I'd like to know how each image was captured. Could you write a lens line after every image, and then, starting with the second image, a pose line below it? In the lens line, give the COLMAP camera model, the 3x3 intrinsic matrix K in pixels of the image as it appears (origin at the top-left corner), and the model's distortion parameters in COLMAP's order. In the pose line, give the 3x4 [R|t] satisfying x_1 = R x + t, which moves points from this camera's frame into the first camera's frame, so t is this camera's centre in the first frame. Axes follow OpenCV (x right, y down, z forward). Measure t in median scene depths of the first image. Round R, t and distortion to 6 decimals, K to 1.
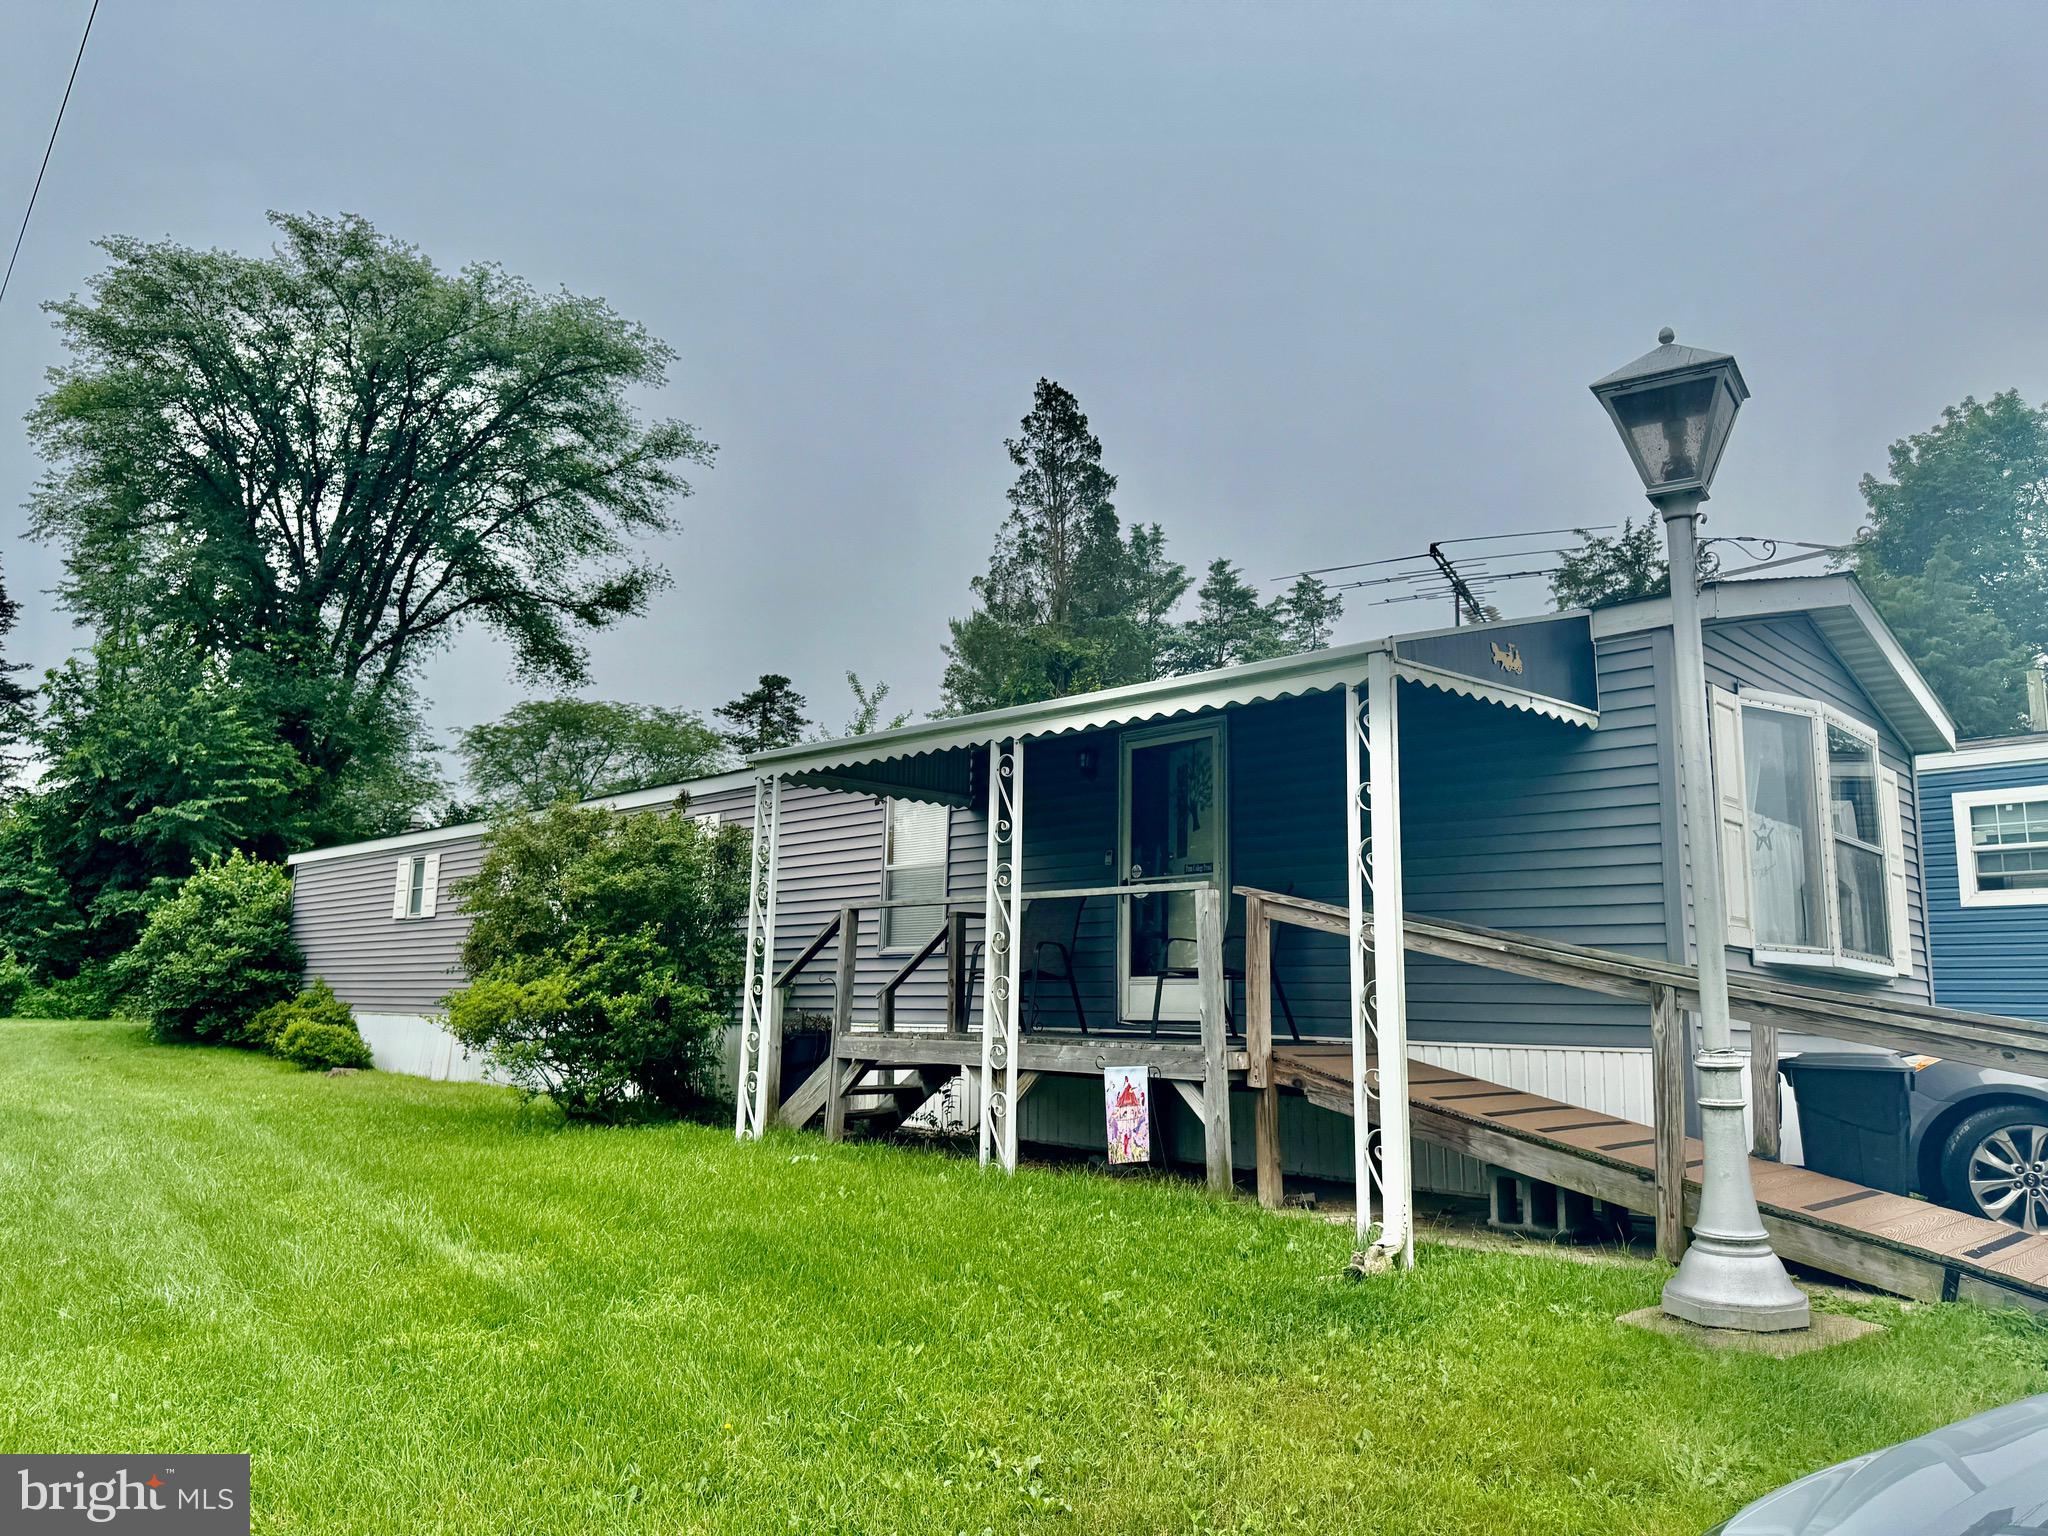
lens RADIAL K [[1439.3, 0, 1024.0], [0, 1439.3, 768.0], [0, 0, 1]] dist [0.040703, -0.057428]
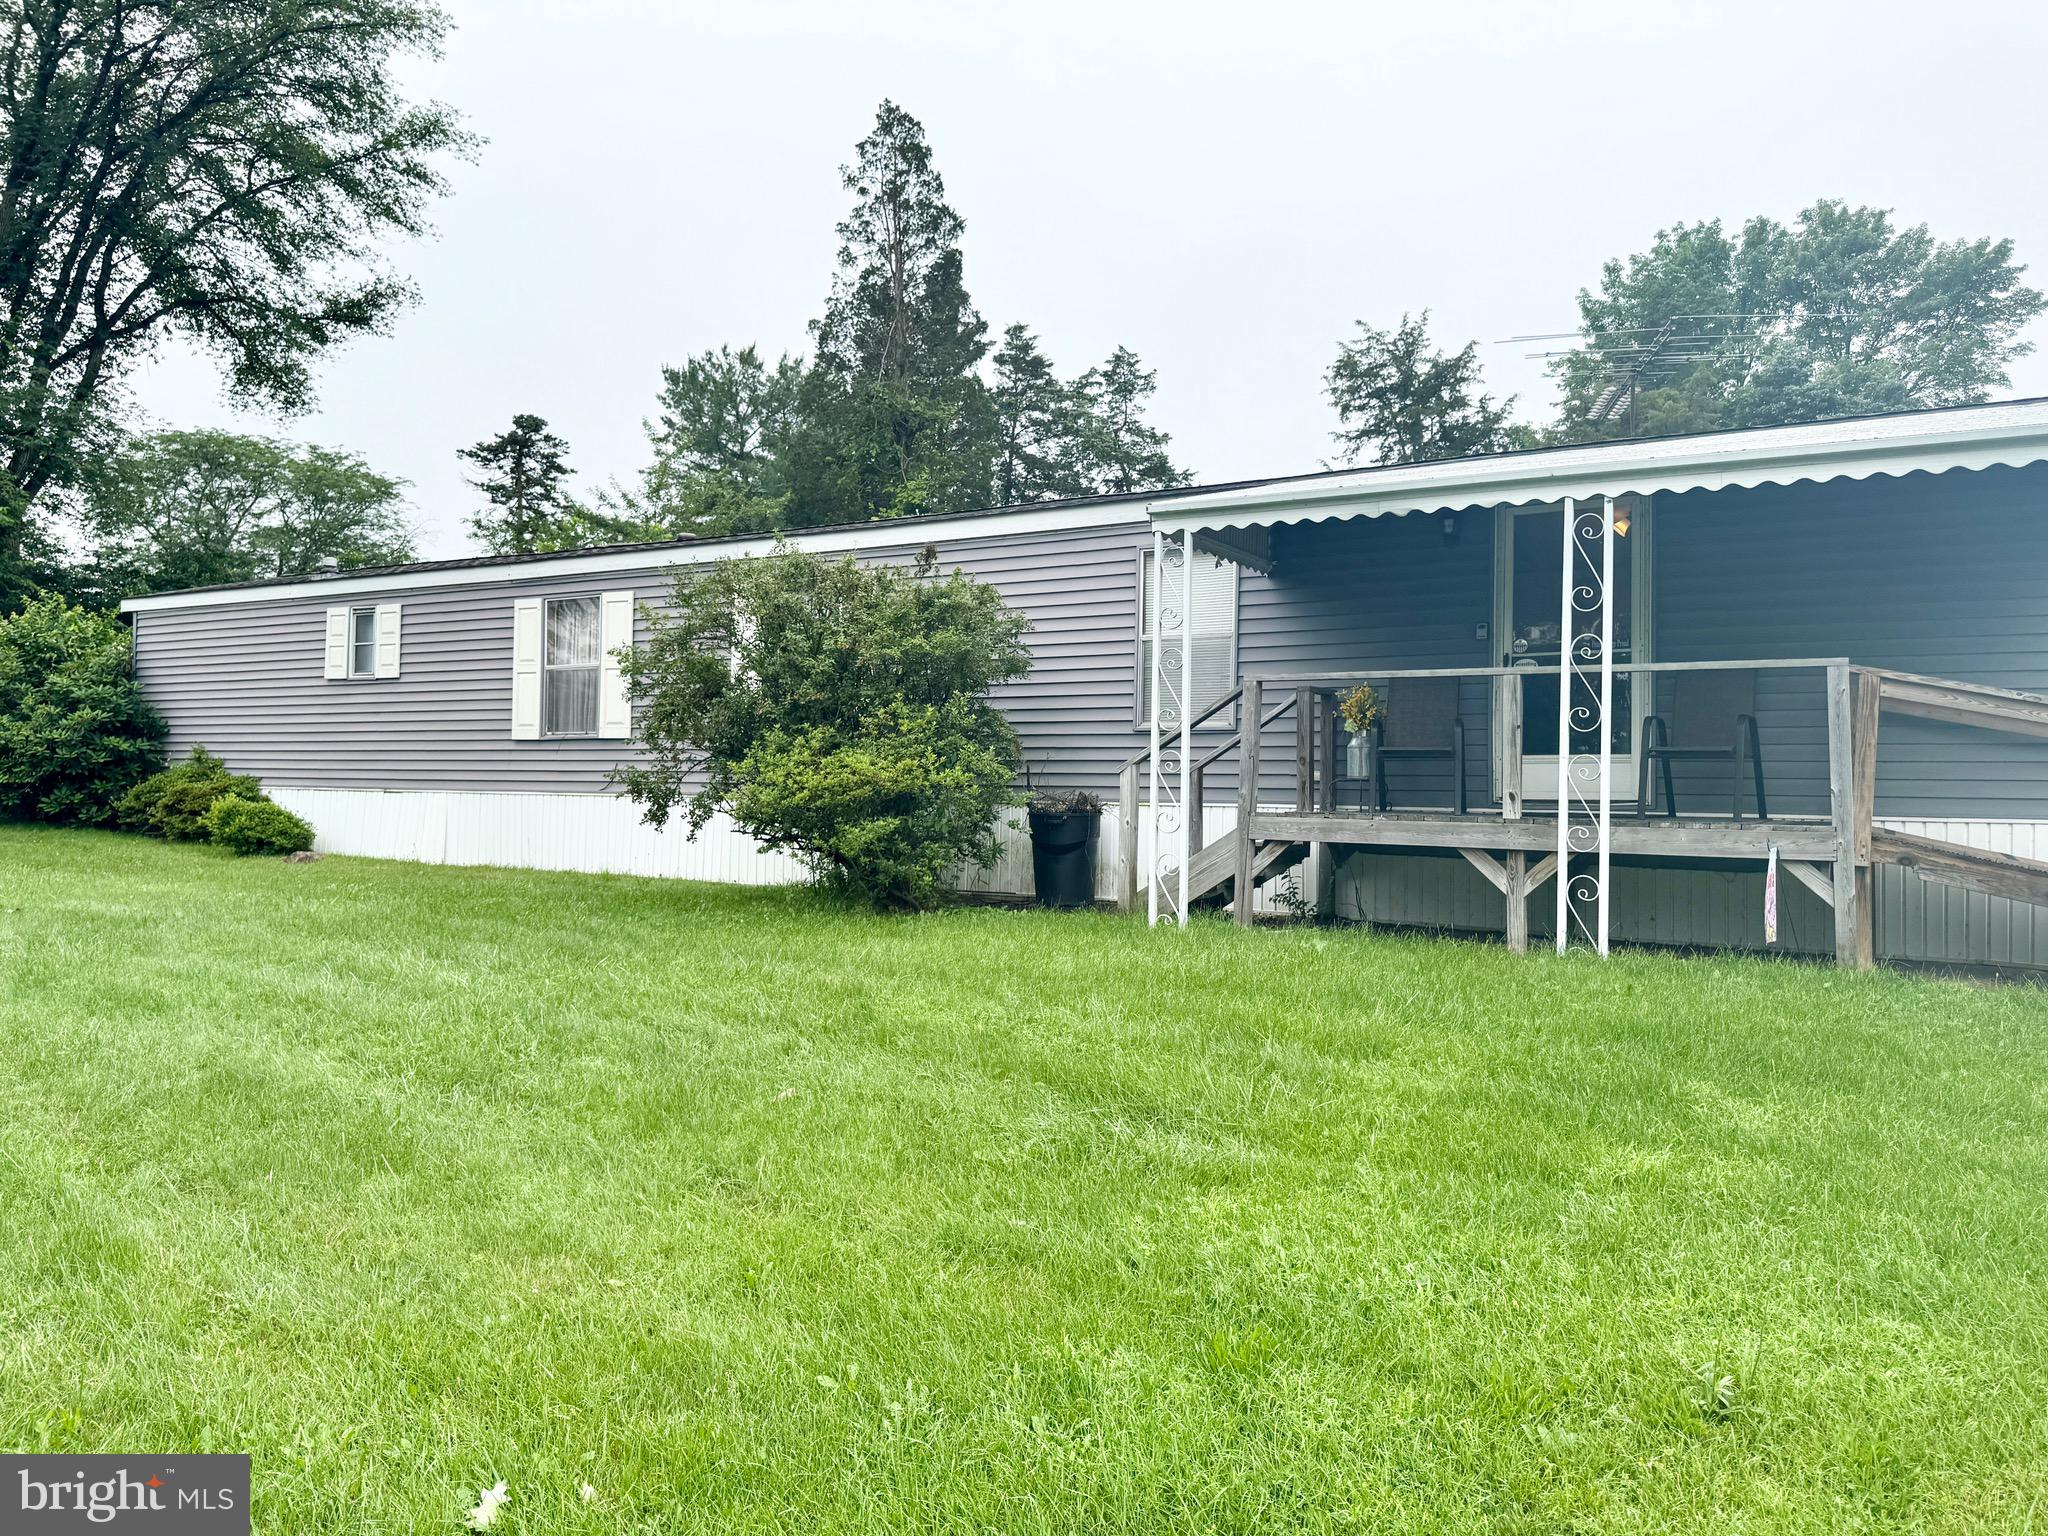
lens RADIAL K [[1421.8, 0, 1026.3], [0, 1421.8, 784.6], [0, 0, 1]] dist [0.078605, -0.140466]
pose [[0.968243, -0.000270, 0.250010, -0.118952], [-0.041520, 0.985939, 0.161863, 0.005412], [-0.246539, -0.167103, 0.954618, 0.039099]]
